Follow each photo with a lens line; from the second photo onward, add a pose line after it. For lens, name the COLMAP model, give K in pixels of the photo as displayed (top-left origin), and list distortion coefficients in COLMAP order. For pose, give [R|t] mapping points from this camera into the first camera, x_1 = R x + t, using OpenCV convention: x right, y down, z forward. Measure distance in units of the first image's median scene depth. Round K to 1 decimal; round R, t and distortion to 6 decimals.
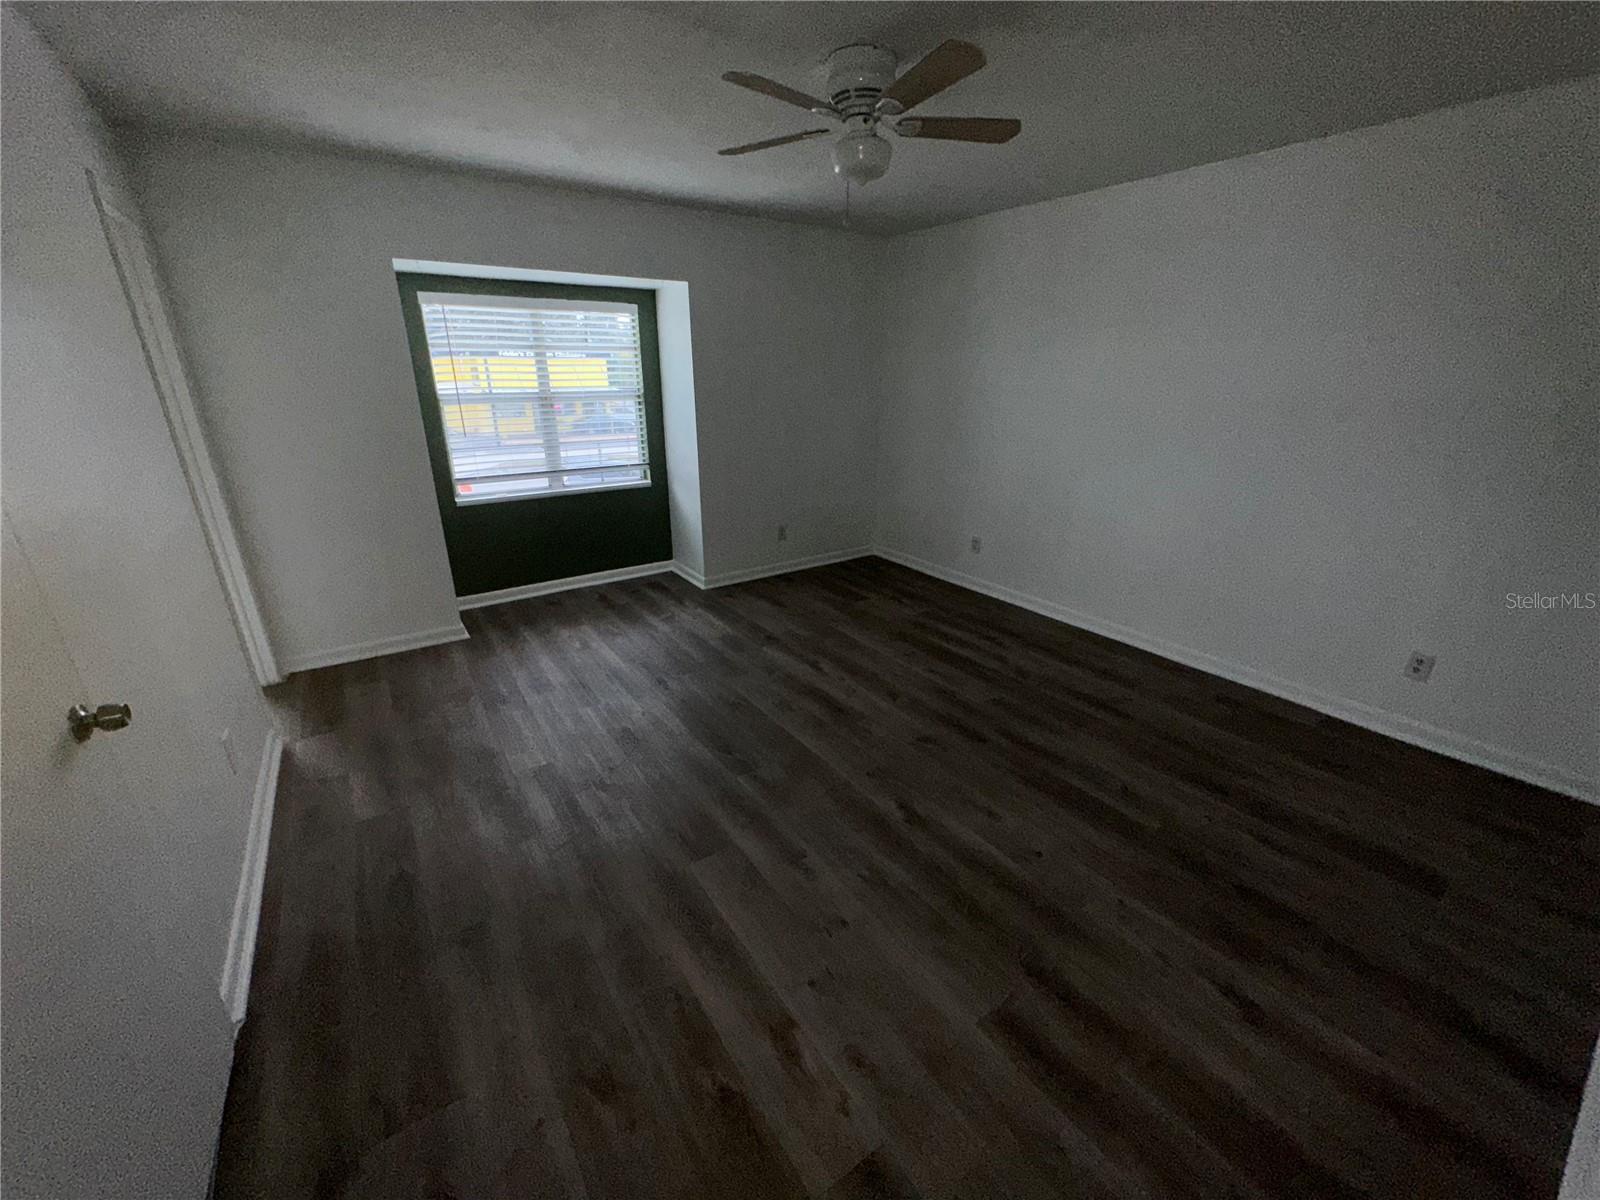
lens RADIAL K [[643.3, 0, 799.4], [0, 643.3, 592.6], [0, 0, 1]] dist [-0.003668, -0.000238]
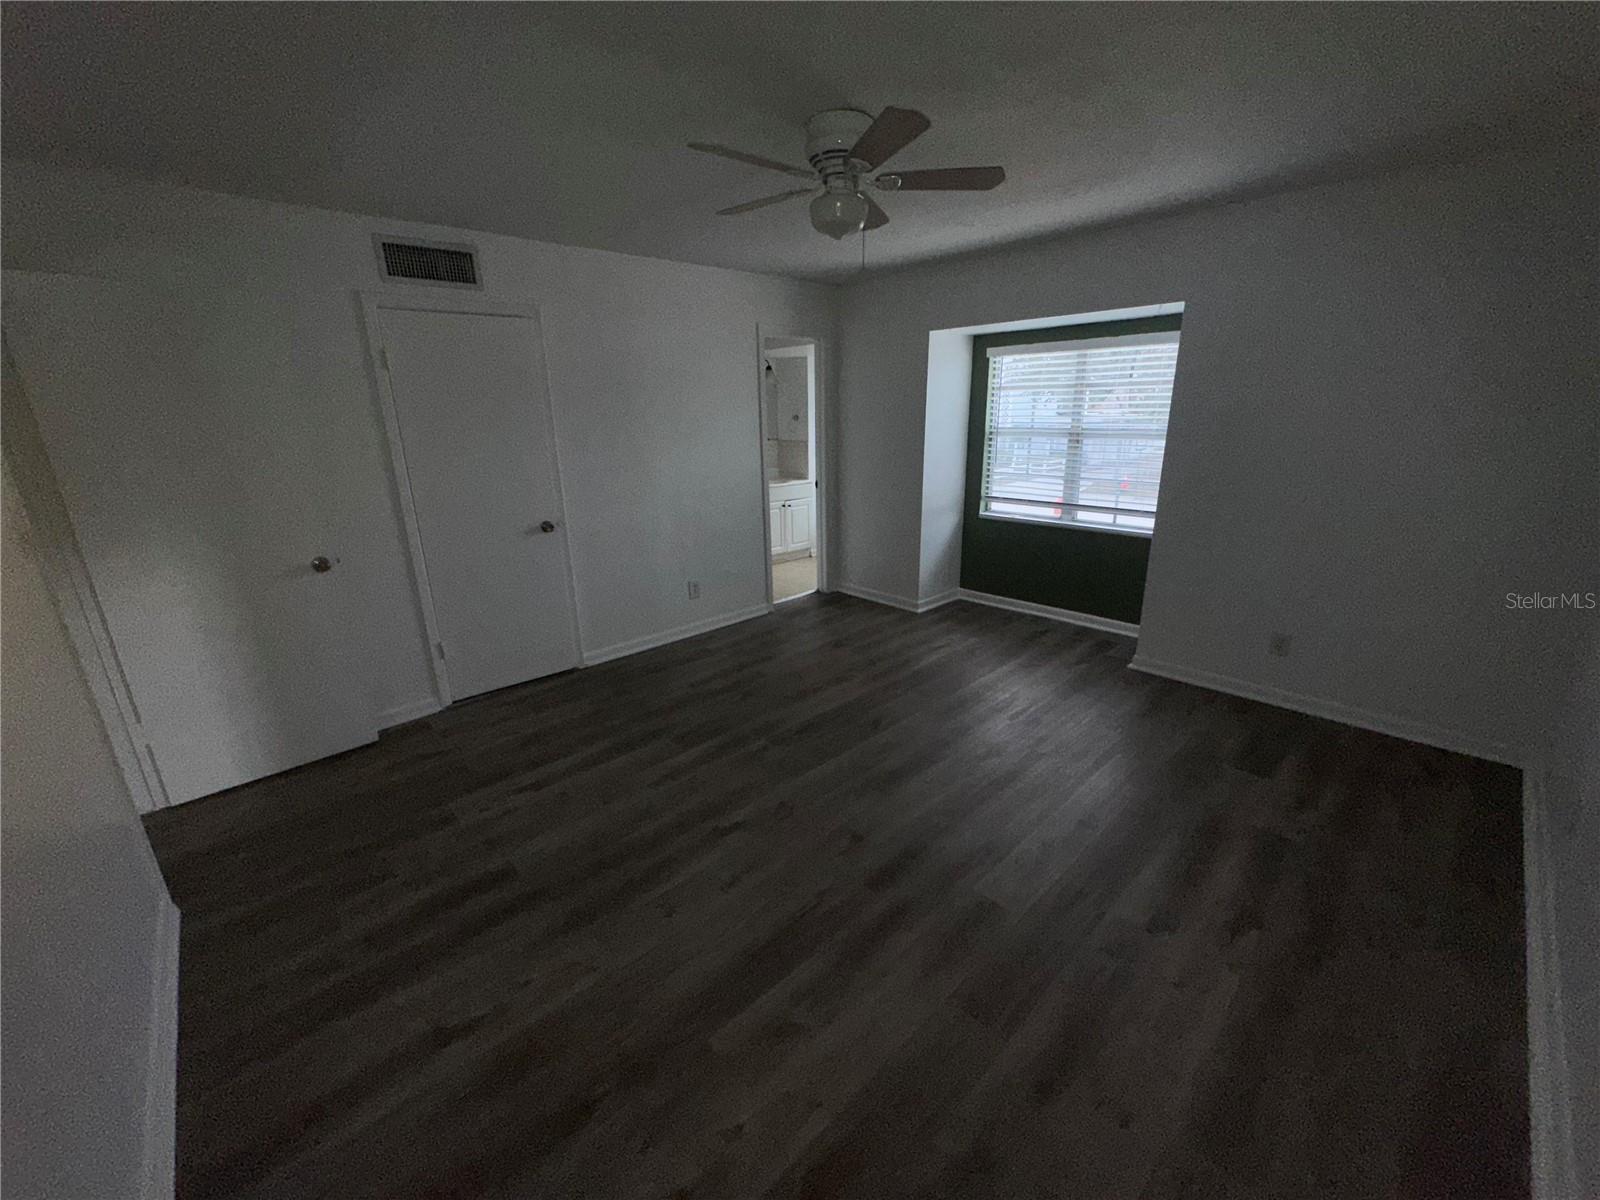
lens RADIAL K [[643.3, 0, 802.8], [0, 643.3, 592.2], [0, 0, 1]] dist [-0.003668, -0.000238]
pose [[0.142287, 0.270322, -0.952198, 0.625821], [-0.305429, 0.927033, 0.217538, -0.164991], [0.941524, 0.259876, 0.214469, 0.451882]]
